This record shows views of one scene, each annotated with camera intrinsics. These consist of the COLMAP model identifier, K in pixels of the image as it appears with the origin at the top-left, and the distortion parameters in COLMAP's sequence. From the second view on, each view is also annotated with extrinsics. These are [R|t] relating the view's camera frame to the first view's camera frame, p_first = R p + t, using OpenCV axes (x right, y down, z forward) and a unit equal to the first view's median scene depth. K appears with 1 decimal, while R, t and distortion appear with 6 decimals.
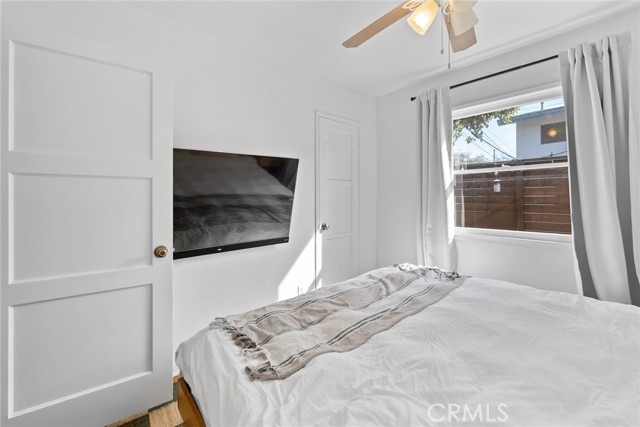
lens RADIAL K [[283.7, 0, 319.9], [0, 283.7, 197.1], [0, 0, 1]] dist [0.000433, 0.000094]
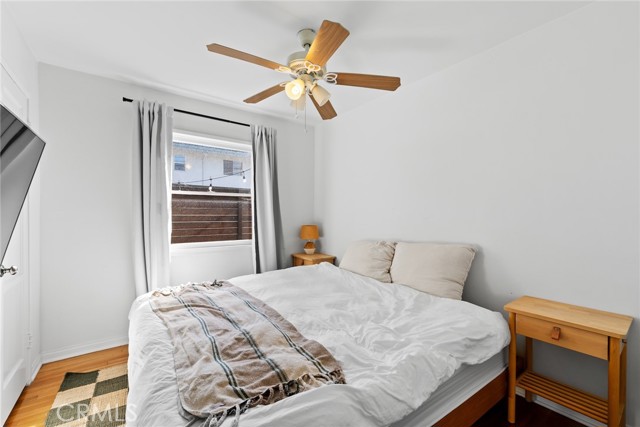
lens RADIAL K [[271.6, 0, 320.4], [0, 271.6, 221.8], [0, 0, 1]] dist [0.000312, 0.000006]
pose [[0.061526, -0.032593, 0.997573, -0.653199], [-0.011331, 0.999379, 0.033351, -0.020068], [-0.998041, -0.013355, 0.061118, 0.514296]]
